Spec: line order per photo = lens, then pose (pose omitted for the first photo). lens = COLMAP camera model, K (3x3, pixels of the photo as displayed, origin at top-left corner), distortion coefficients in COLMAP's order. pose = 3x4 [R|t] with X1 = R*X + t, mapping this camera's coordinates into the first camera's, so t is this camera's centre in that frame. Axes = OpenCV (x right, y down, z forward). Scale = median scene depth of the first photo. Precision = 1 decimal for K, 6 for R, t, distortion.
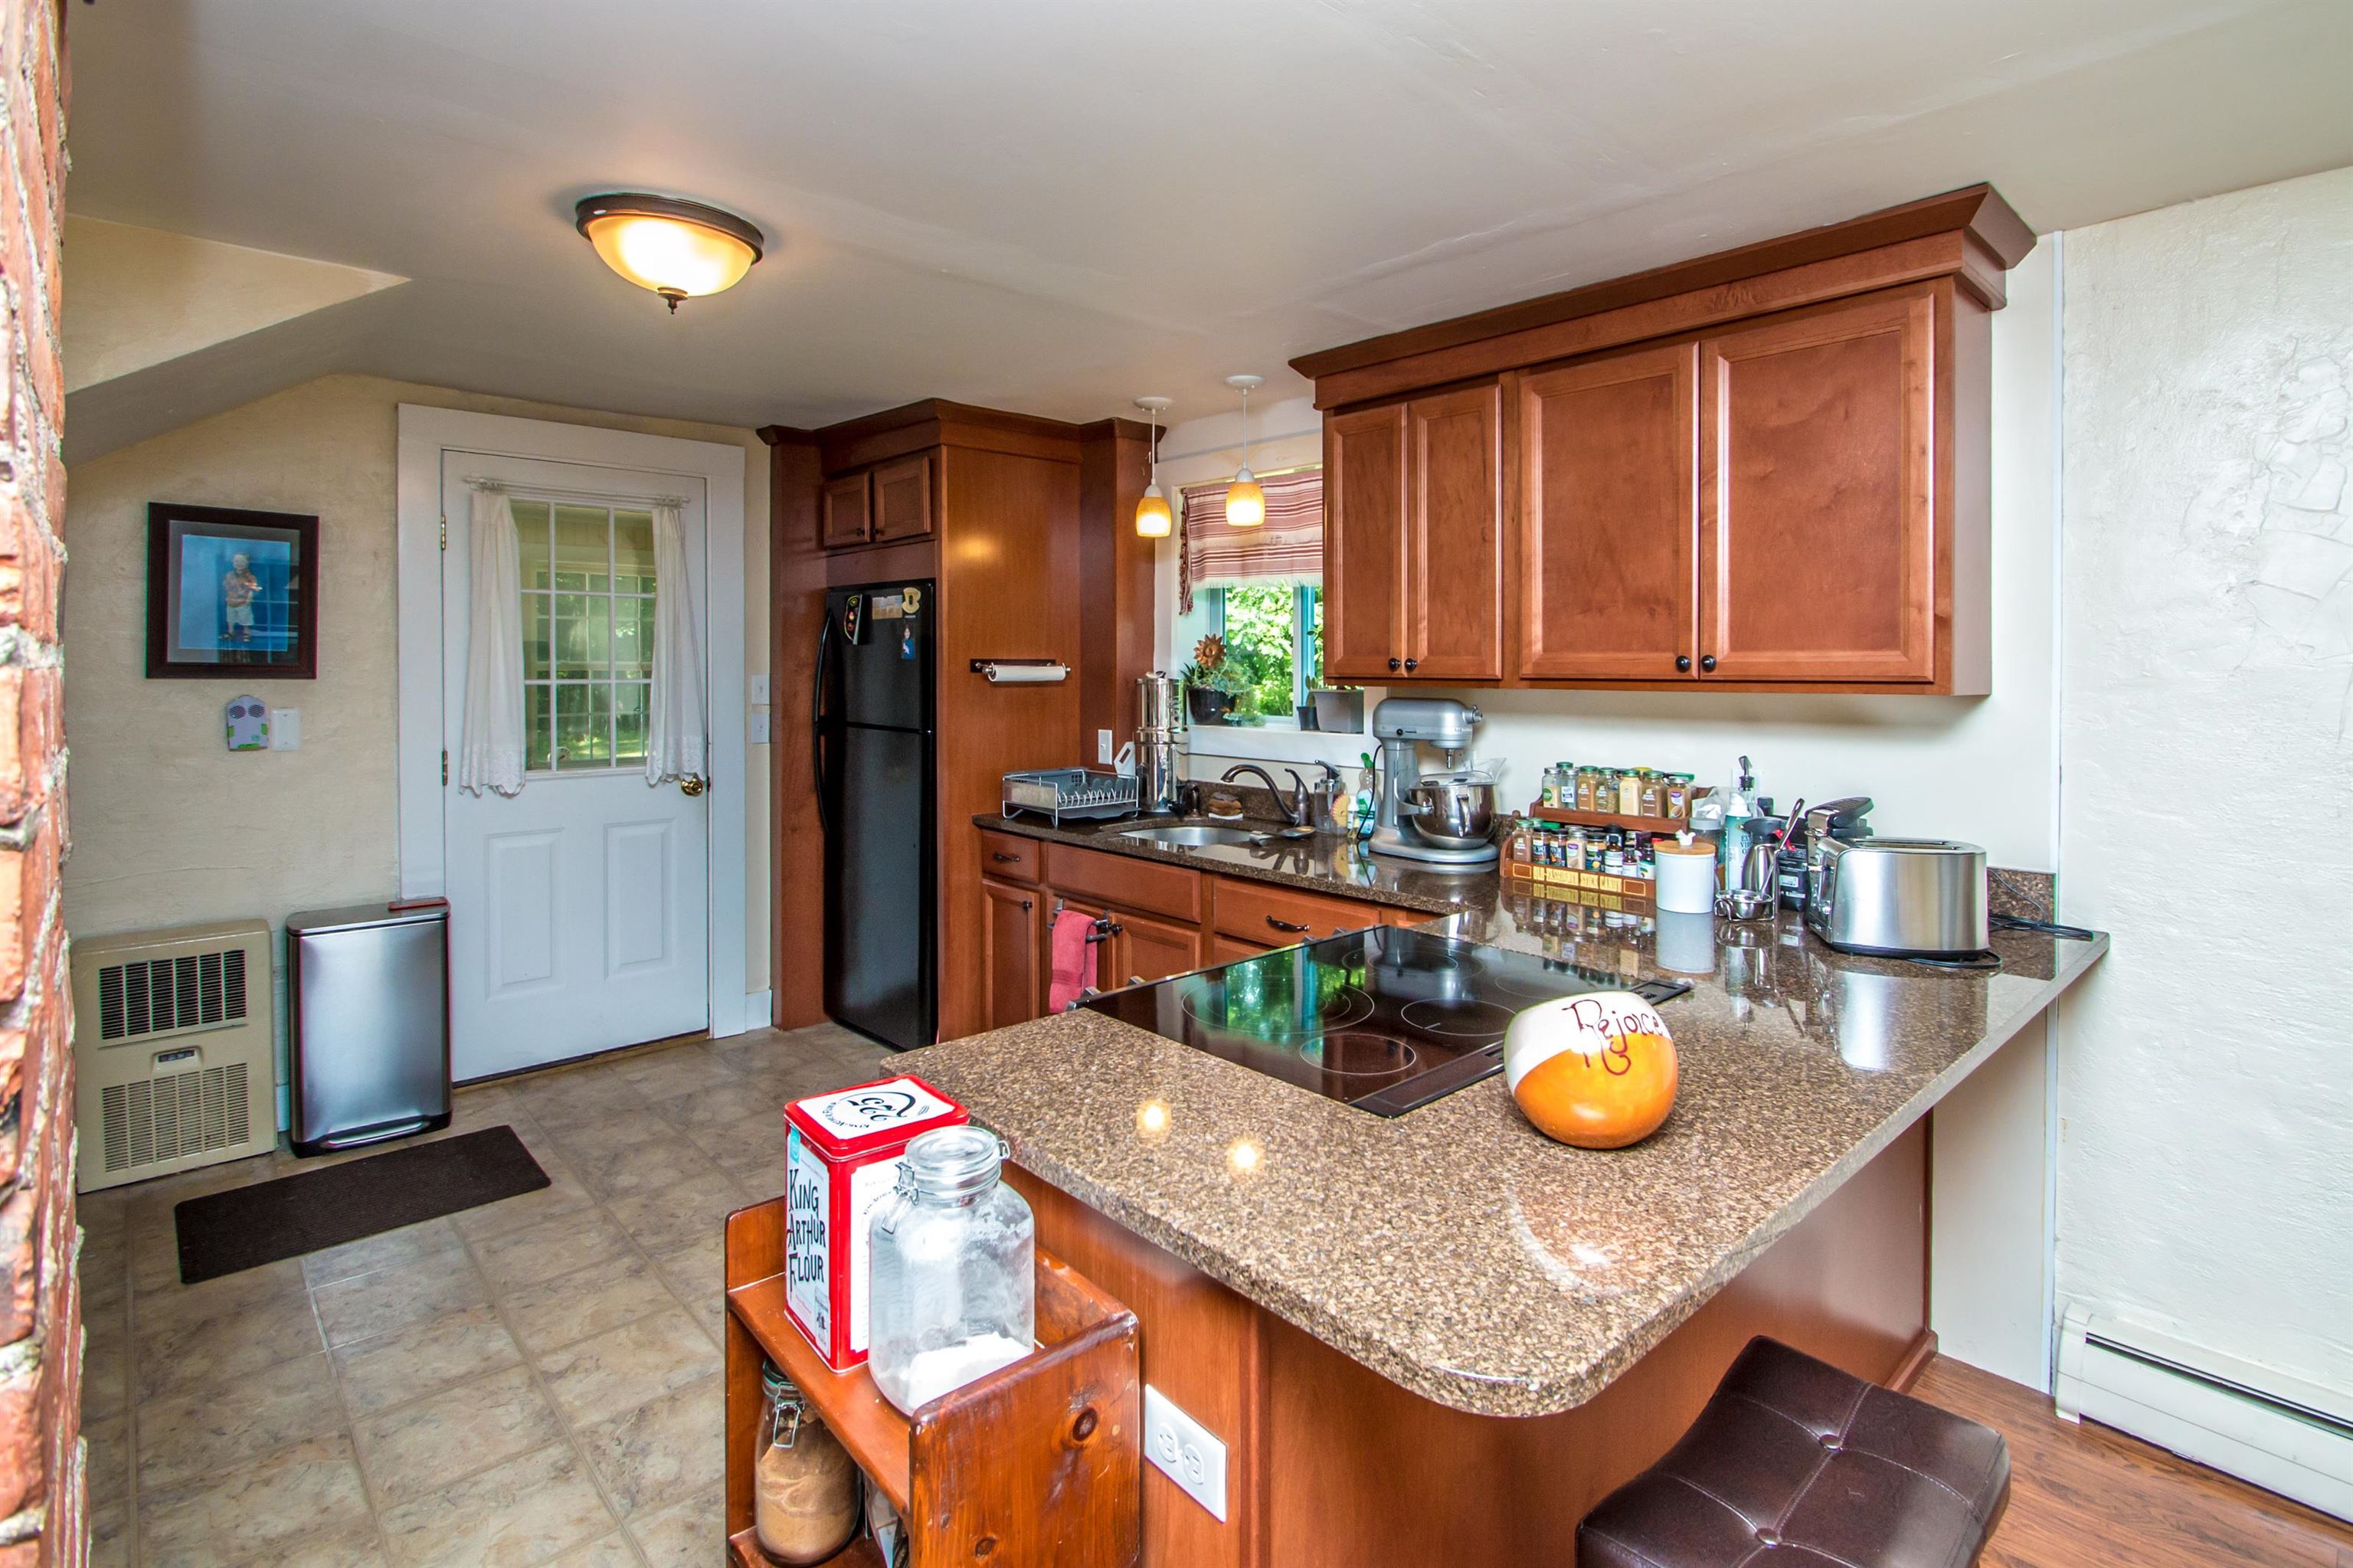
lens RADIAL K [[1198.6, 0, 1214.6], [0, 1198.6, 672.6], [0, 0, 1]] dist [-0.000776, -0.009340]
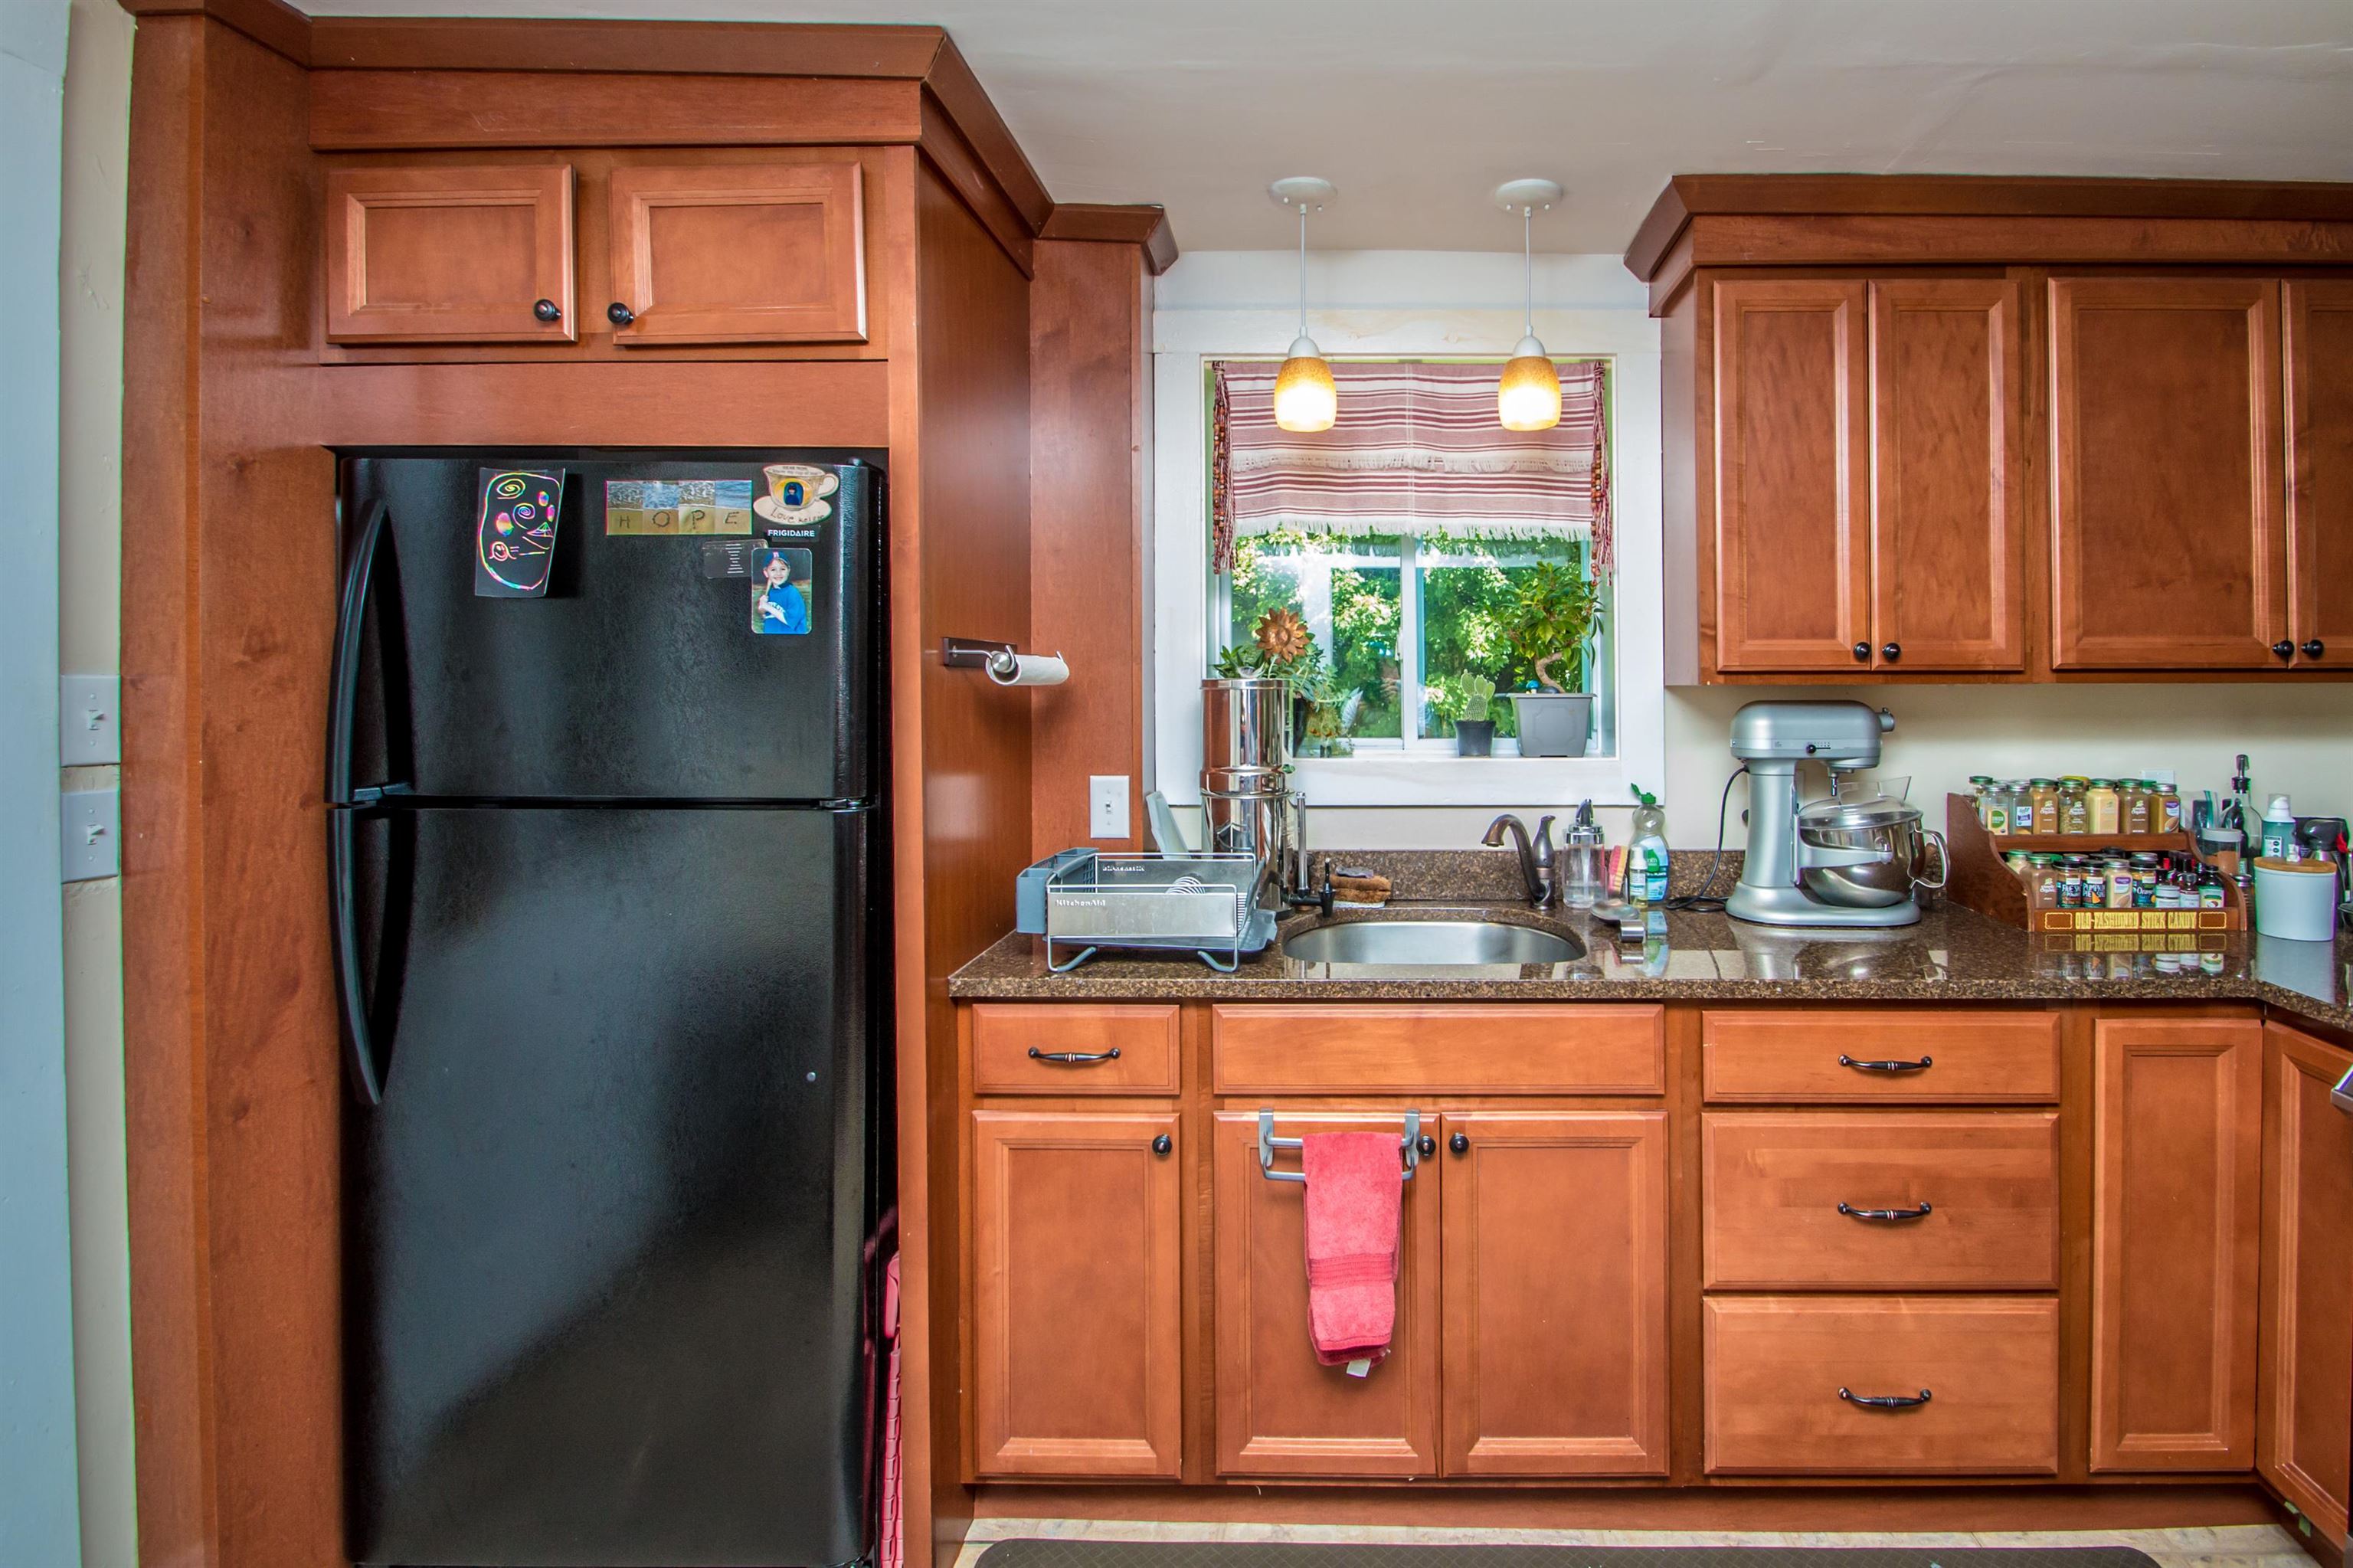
lens RADIAL K [[1198.6, 0, 1214.6], [0, 1198.6, 672.6], [0, 0, 1]] dist [-0.000776, -0.009340]
pose [[0.684163, 0.004281, 0.729316, -0.489204], [0.005675, 0.999921, -0.011194, 0.009103], [-0.729307, 0.011797, 0.684085, 0.635420]]
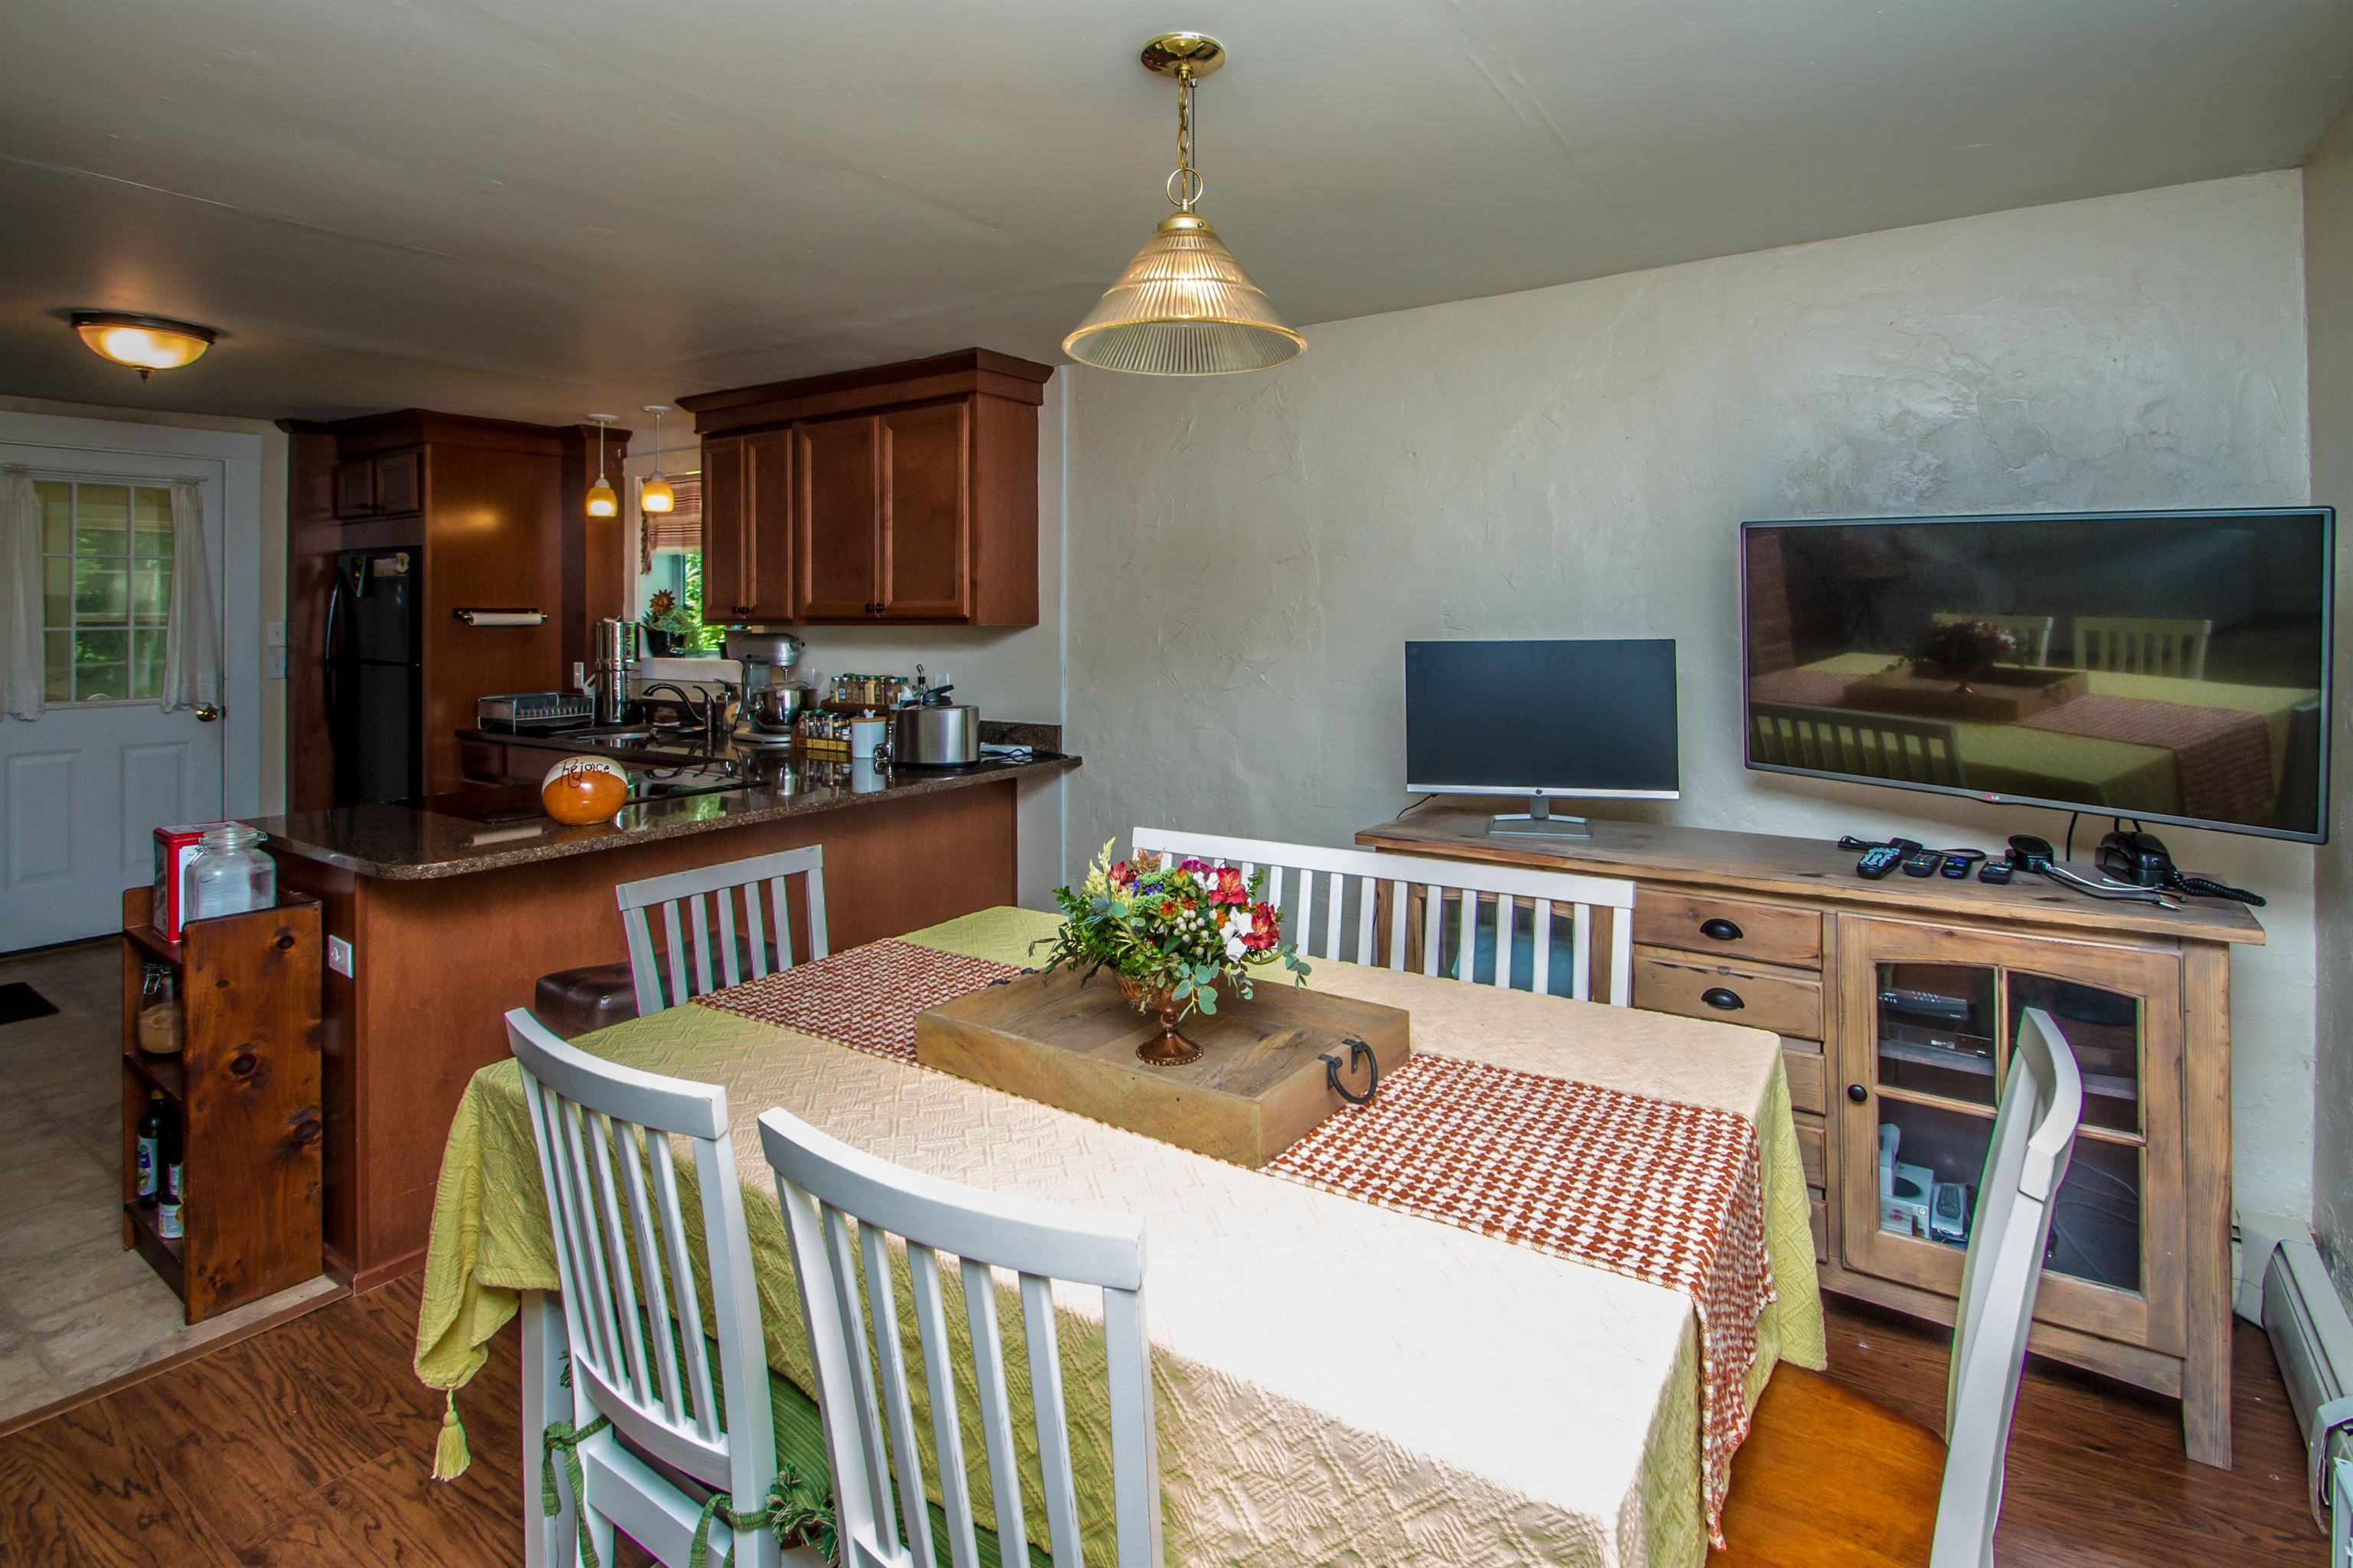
lens RADIAL K [[1185.6, 0, 1186.8], [0, 1185.6, 608.2], [0, 0, 1]] dist [0.003555, -0.000433]
pose [[0.973169, -0.002389, 0.230078, 0.285232], [0.005579, 0.999897, -0.013214, 0.010832], [-0.230023, 0.014143, 0.973082, -0.452109]]
